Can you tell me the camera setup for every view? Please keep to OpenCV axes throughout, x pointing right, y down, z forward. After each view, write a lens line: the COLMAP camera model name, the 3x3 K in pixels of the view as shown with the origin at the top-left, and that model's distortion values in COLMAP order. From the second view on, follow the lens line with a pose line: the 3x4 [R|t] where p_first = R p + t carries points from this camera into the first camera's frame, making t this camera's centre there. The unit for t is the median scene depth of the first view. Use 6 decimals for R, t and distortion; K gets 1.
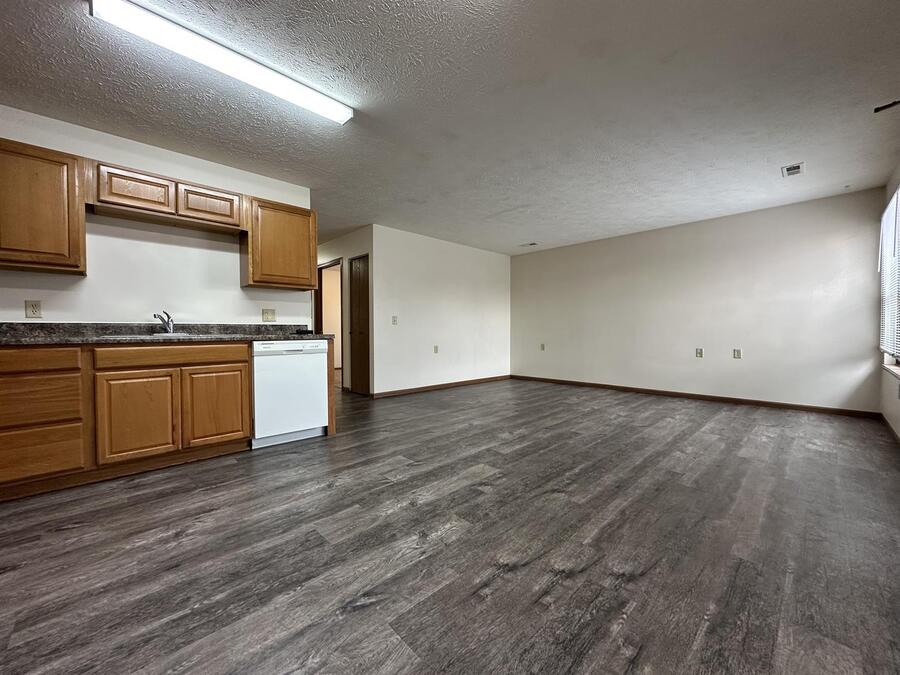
lens RADIAL K [[356.3, 0, 449.6], [0, 356.3, 337.0], [0, 0, 1]] dist [-0.001286, -0.000115]
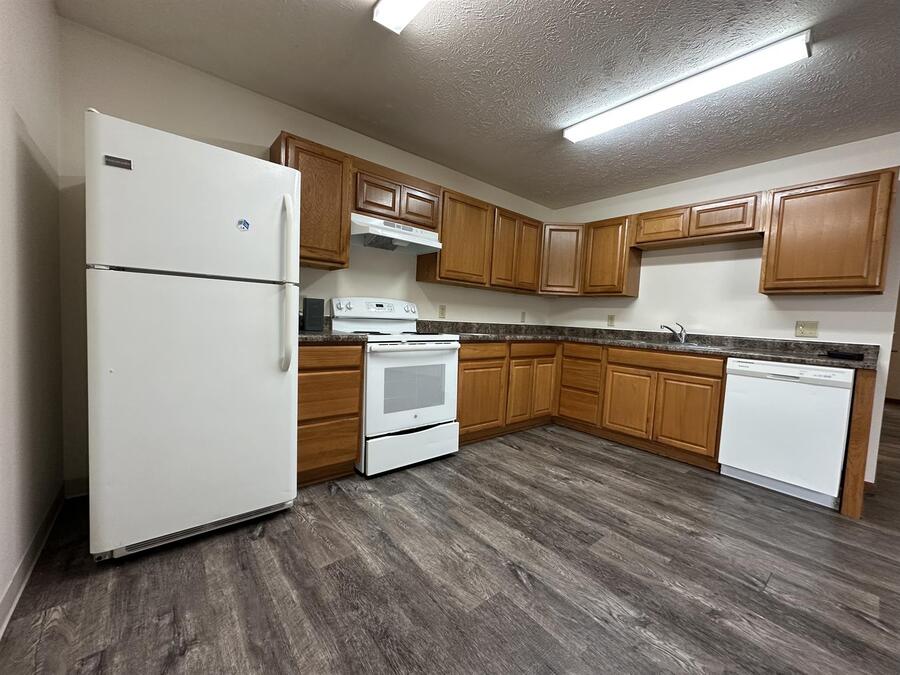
lens RADIAL K [[356.3, 0, 450.5], [0, 356.3, 336.9], [0, 0, 1]] dist [-0.001286, -0.000115]
pose [[-0.071346, 0.054478, -0.995963, 0.504140], [-0.071278, 0.995676, 0.059569, -0.054413], [0.994902, 0.075241, -0.067154, 0.435042]]
